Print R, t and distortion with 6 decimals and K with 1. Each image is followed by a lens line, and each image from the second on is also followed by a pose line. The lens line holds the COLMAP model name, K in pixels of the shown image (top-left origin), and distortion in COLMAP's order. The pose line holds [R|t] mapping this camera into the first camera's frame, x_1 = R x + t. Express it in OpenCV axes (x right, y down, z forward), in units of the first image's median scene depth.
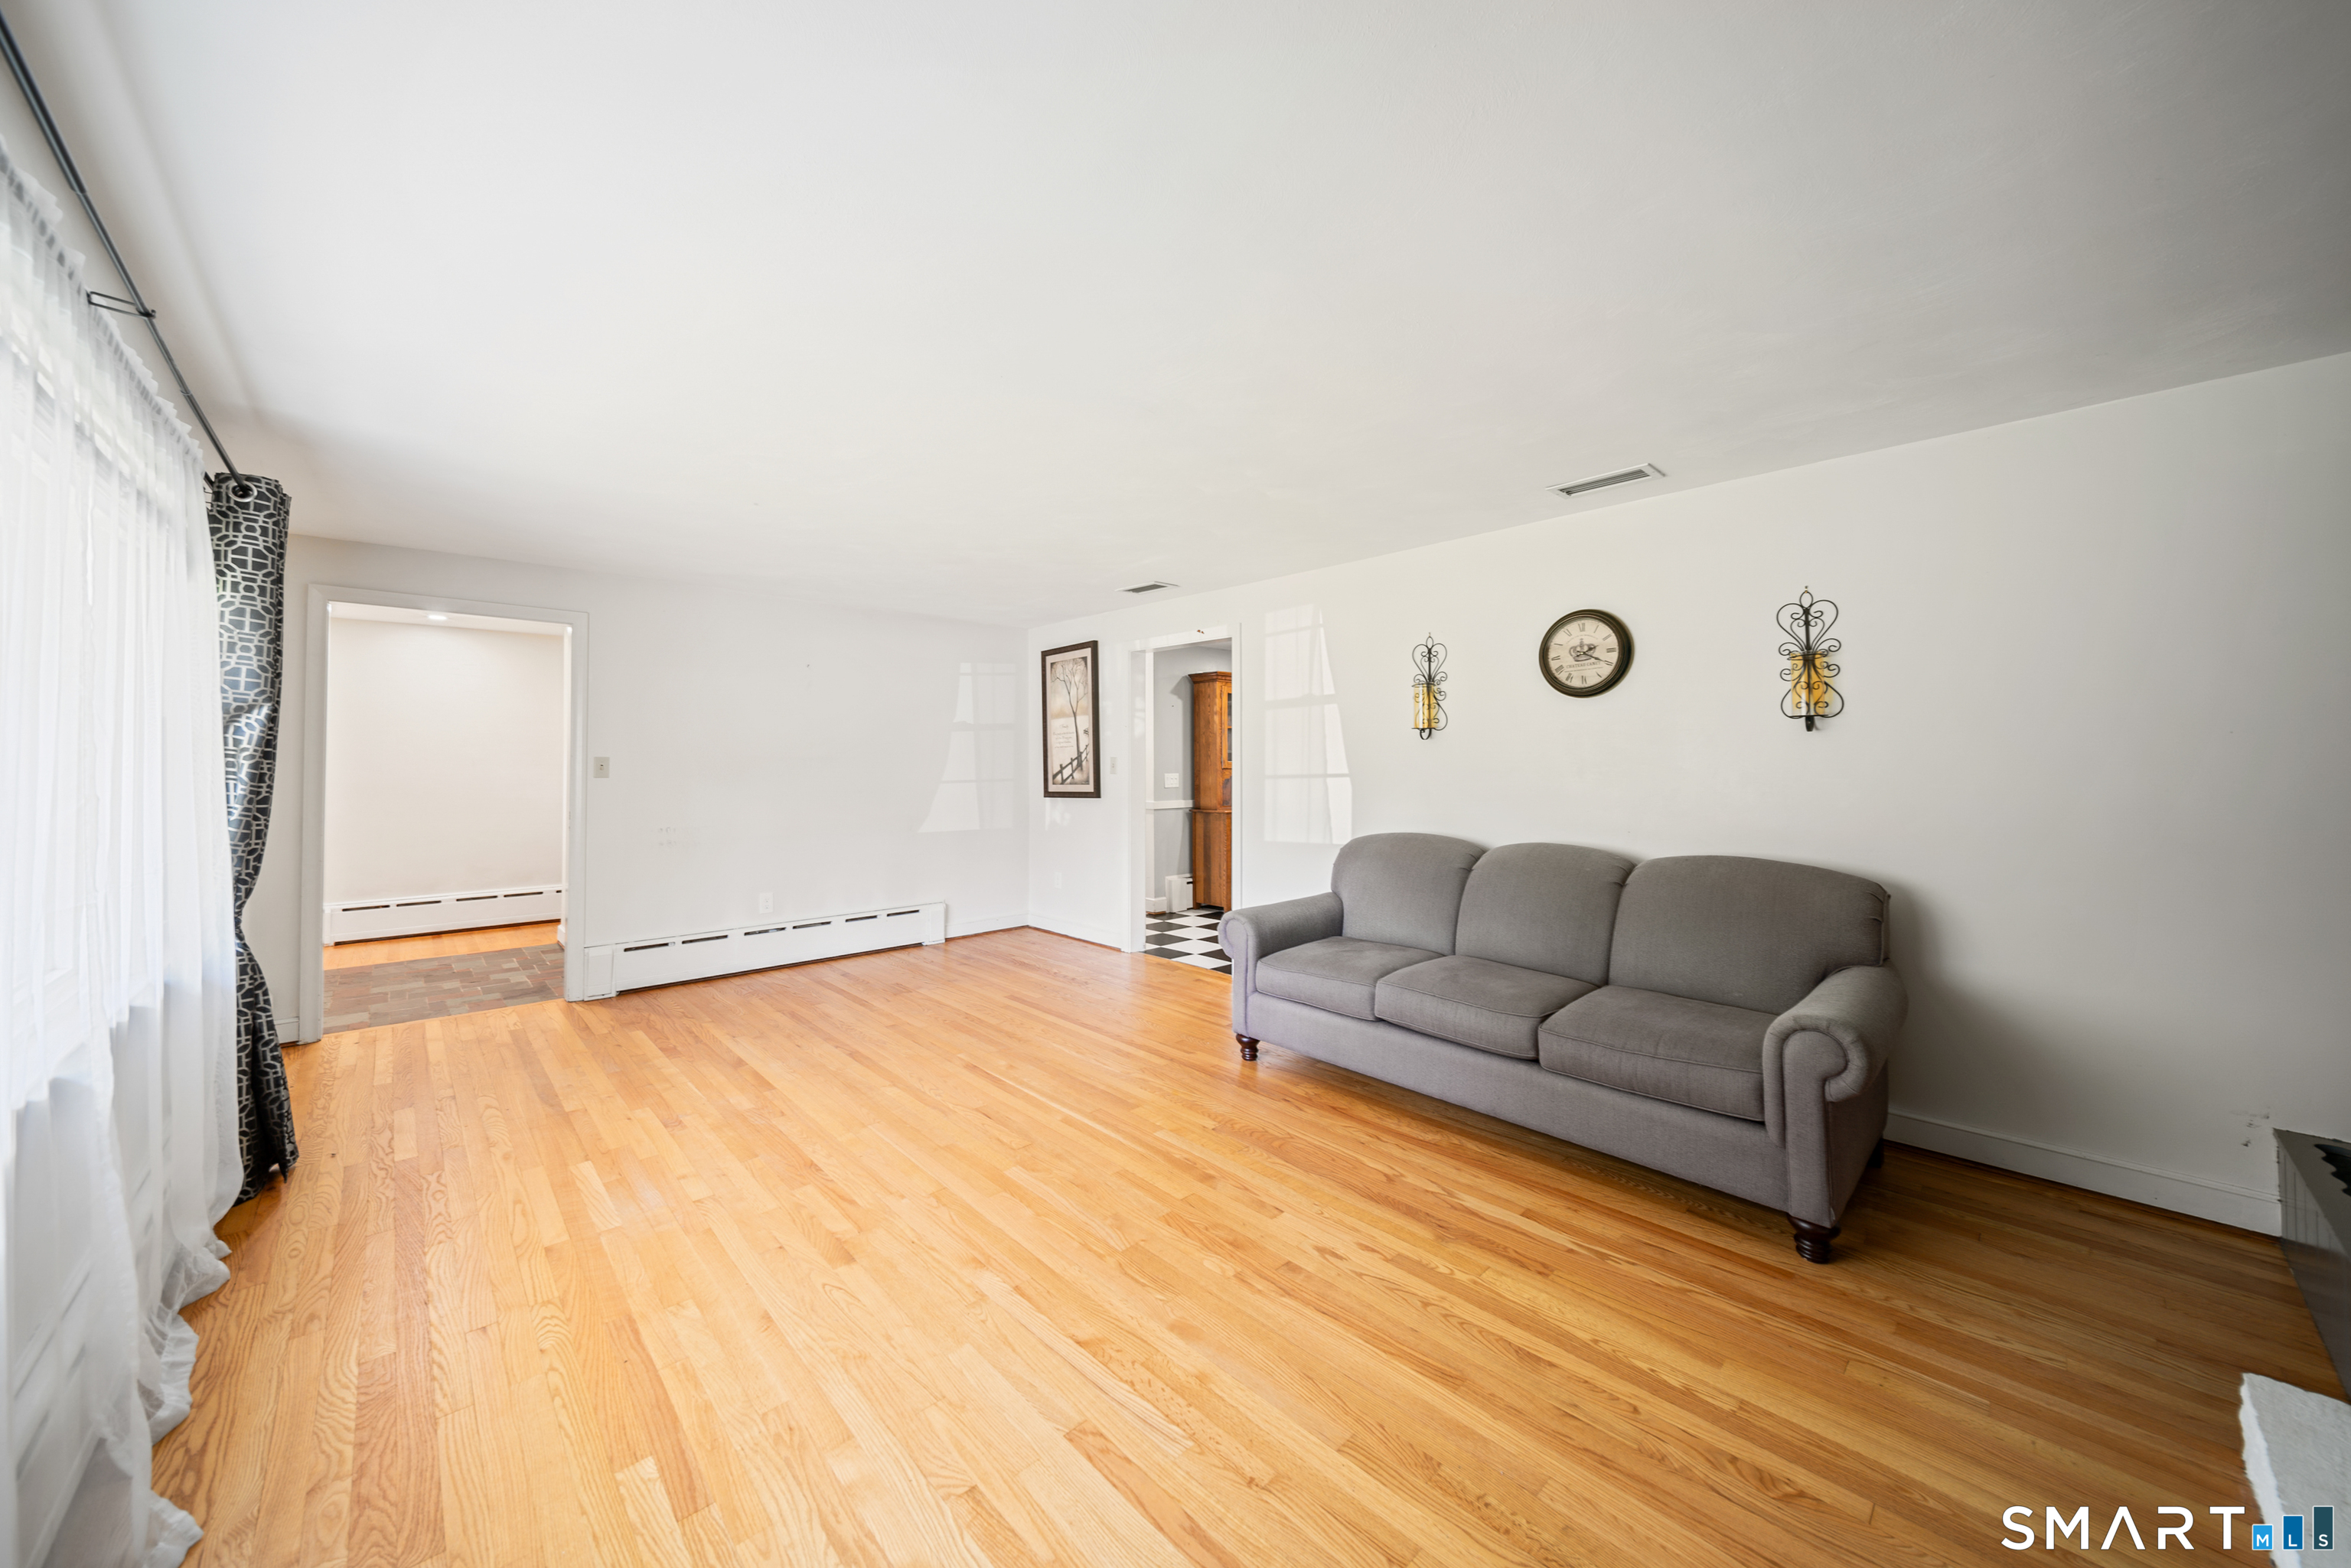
lens RADIAL K [[829.0, 0, 1166.3], [0, 829.0, 760.4], [0, 0, 1]] dist [0.001608, 0.000054]
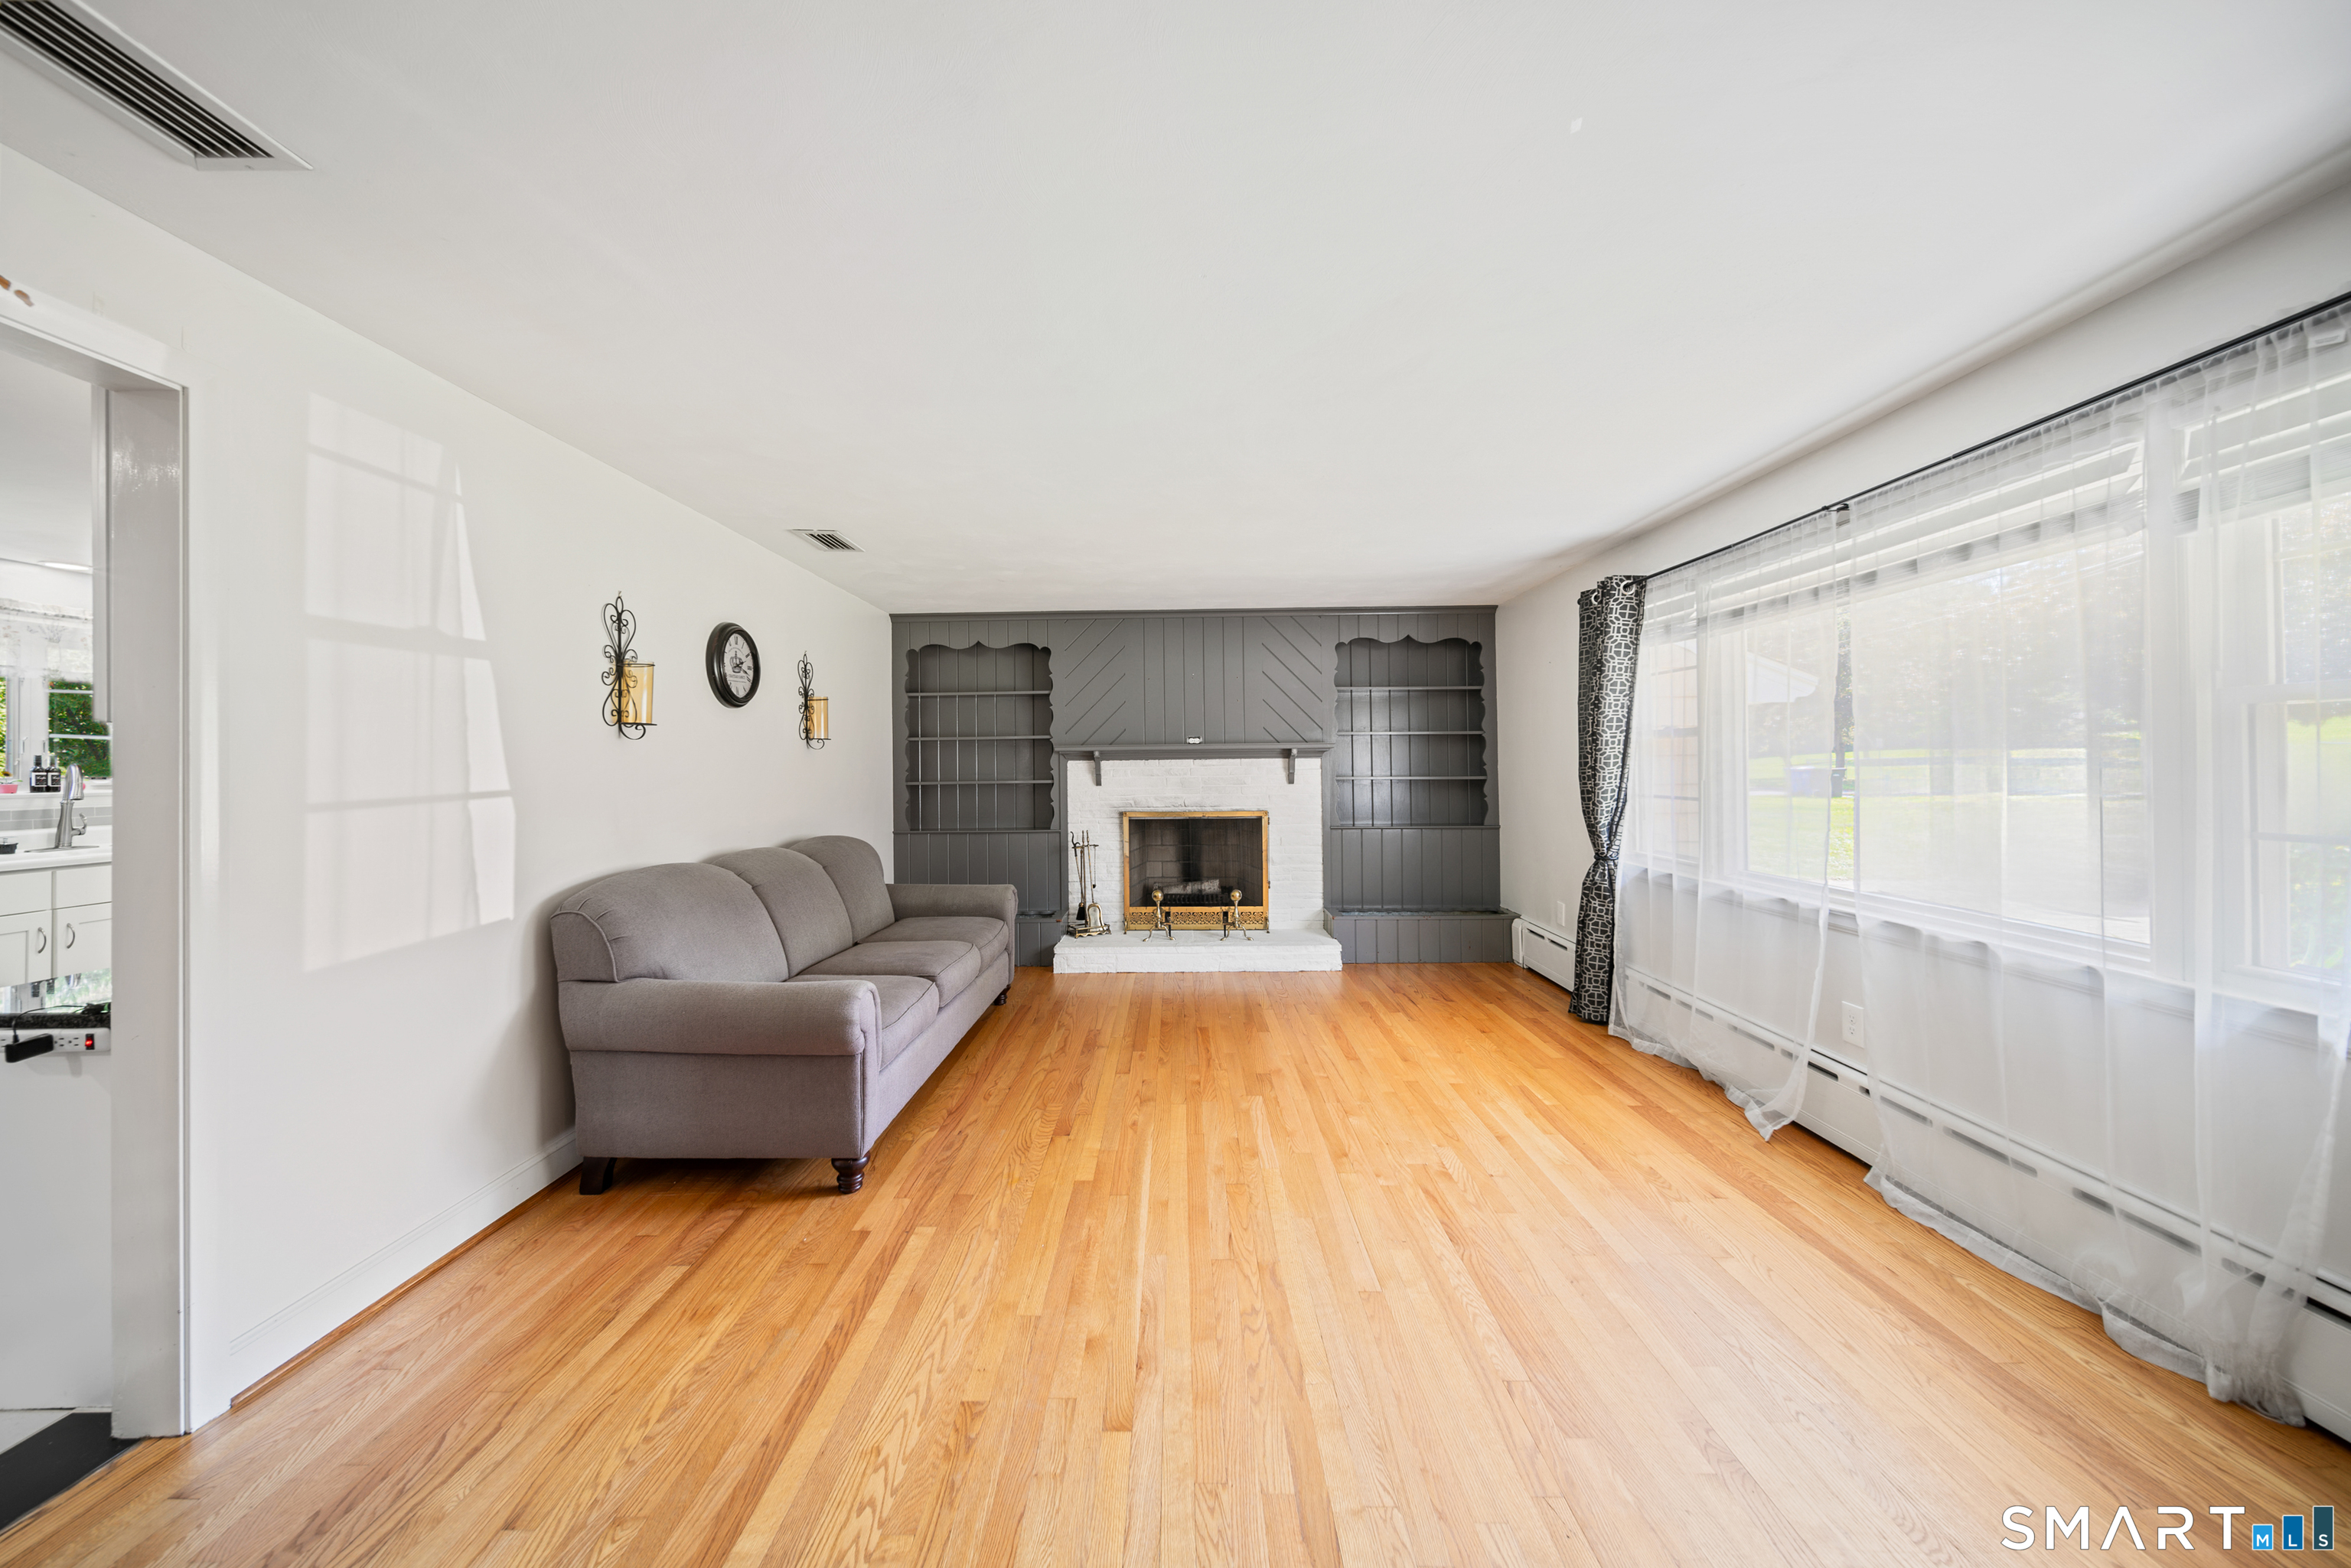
lens RADIAL K [[824.8, 0, 1162.7], [0, 824.8, 755.6], [0, 0, 1]] dist [-0.000598, -0.000495]
pose [[-0.719605, 0.015841, 0.694203, -0.471481], [0.007277, 0.999857, -0.015273, 0.004231], [-0.694345, -0.005938, -0.719618, 1.075513]]
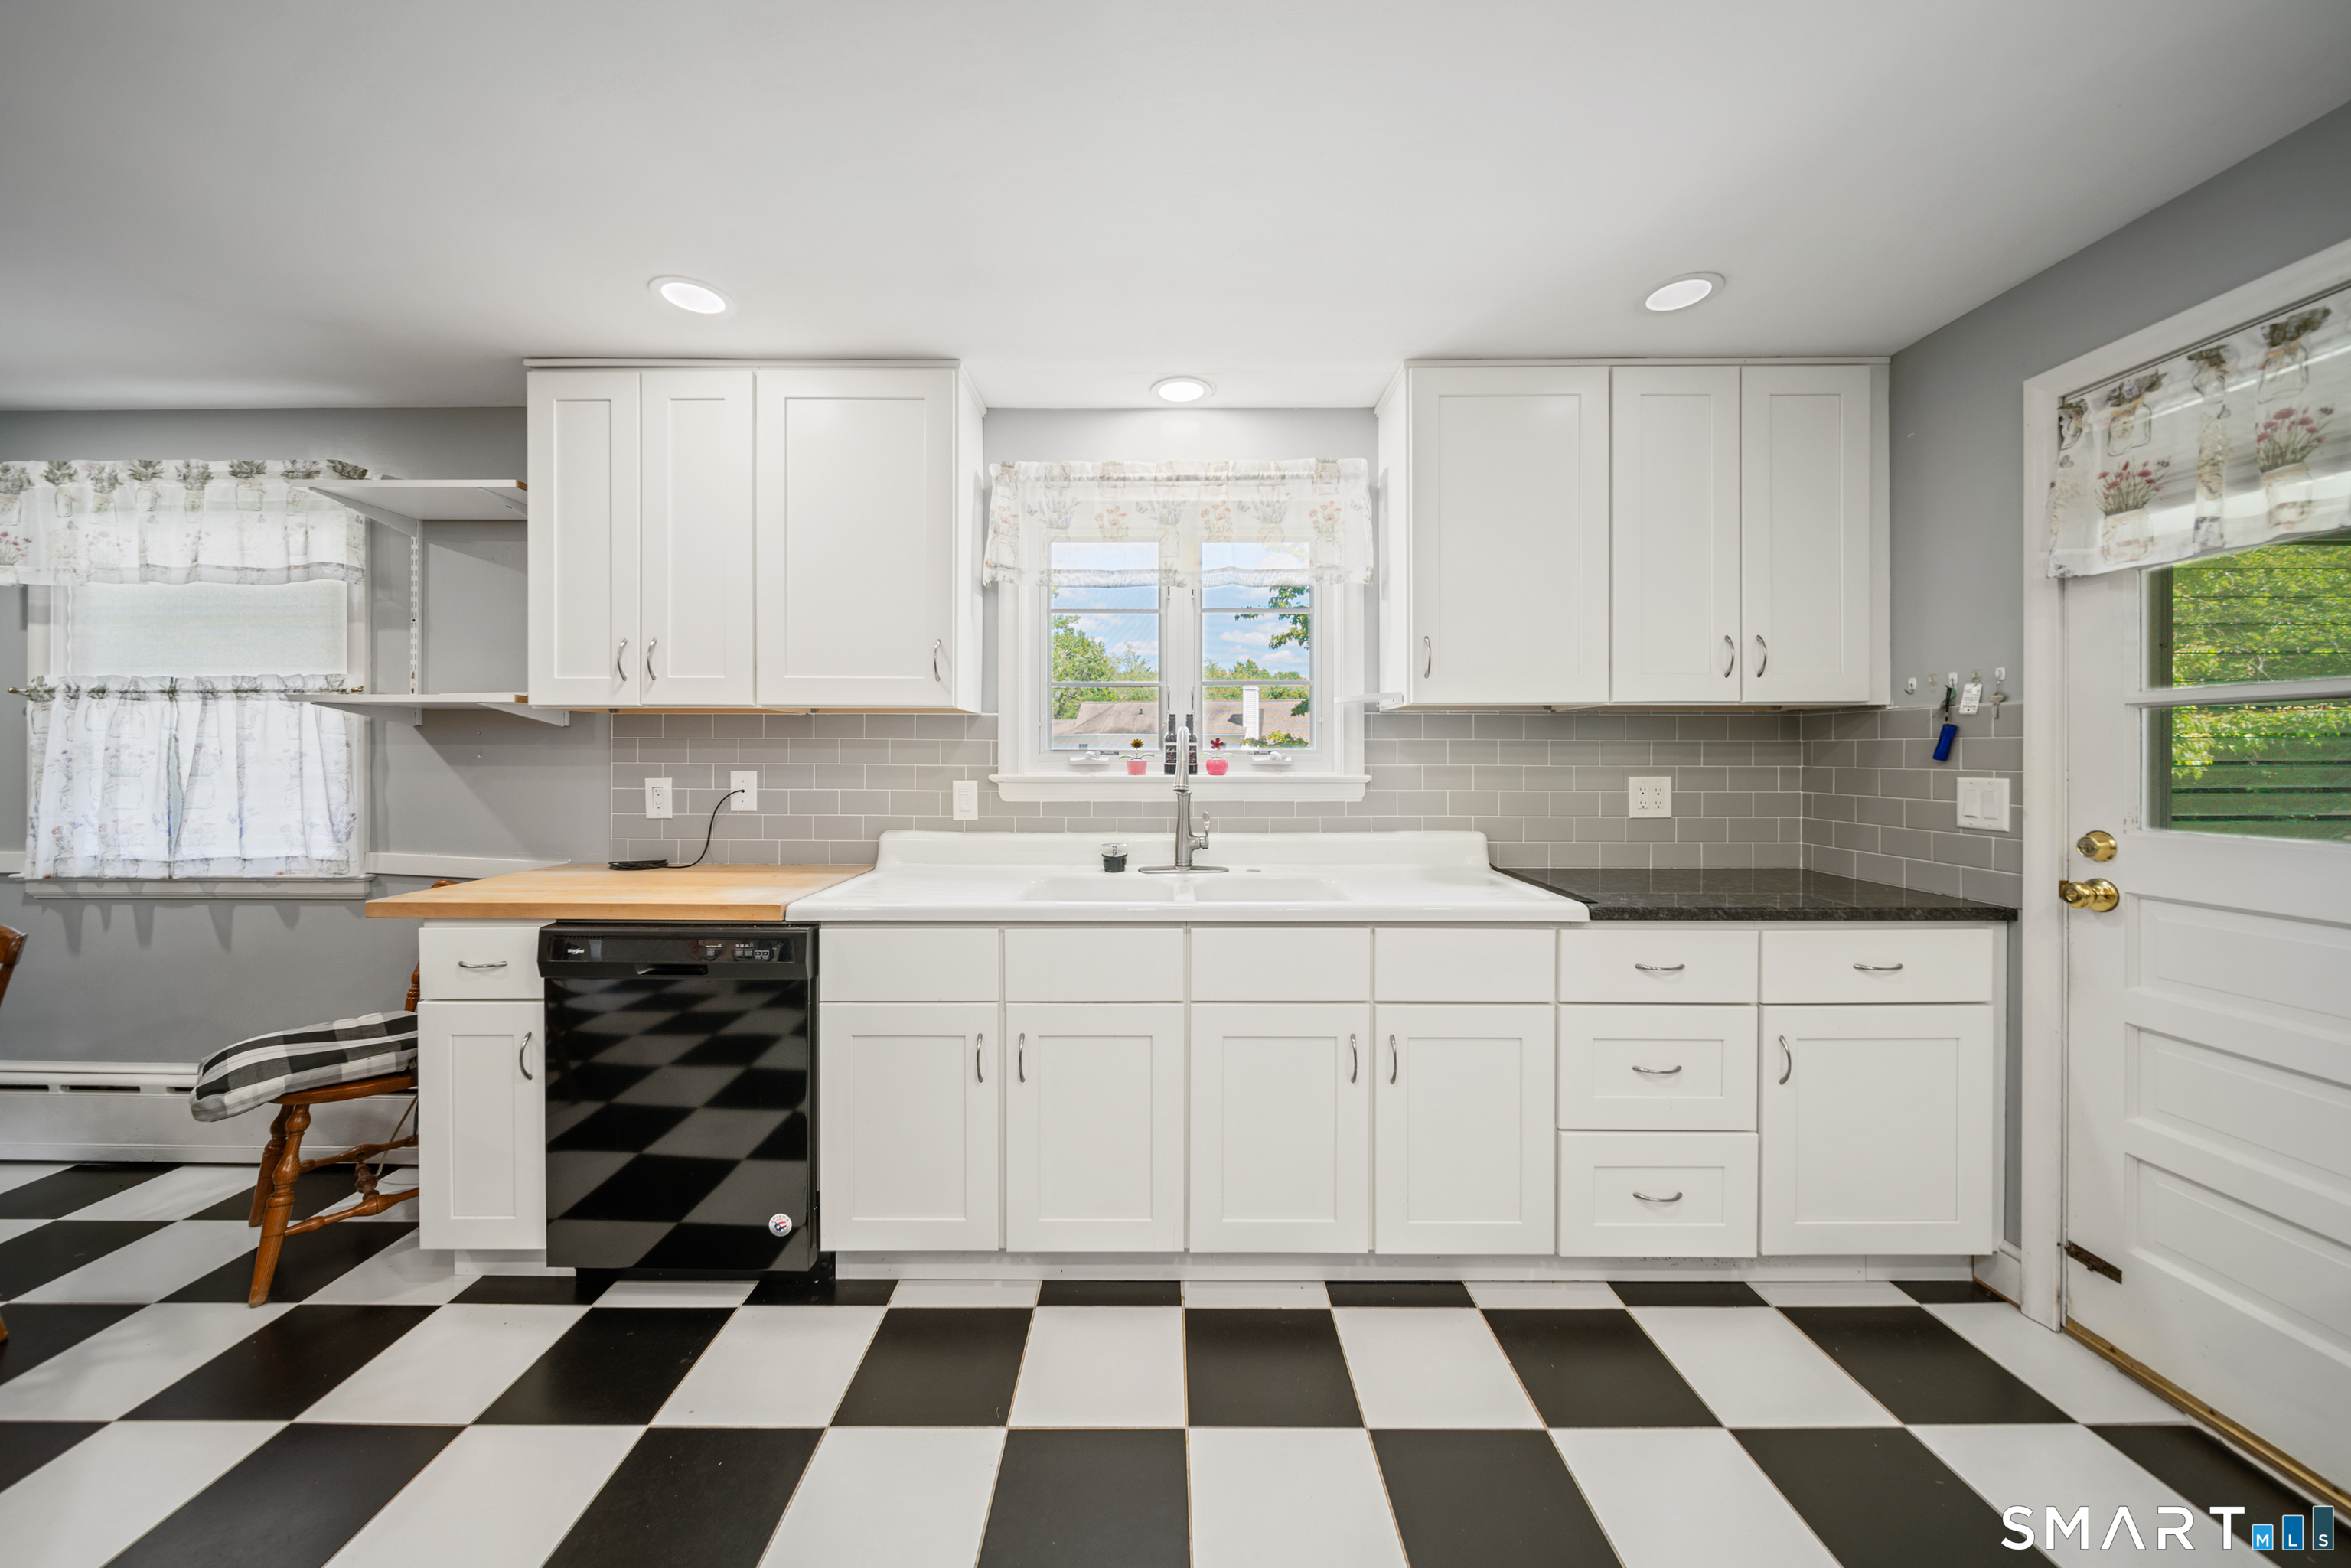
lens RADIAL K [[824.8, 0, 1162.7], [0, 824.8, 755.6], [0, 0, 1]] dist [-0.000598, -0.000495]
pose [[0.686923, 0.000082, 0.726730, 0.643674], [-0.005792, 0.999969, 0.005362, 0.006410], [-0.726707, -0.007893, 0.686902, 0.898391]]
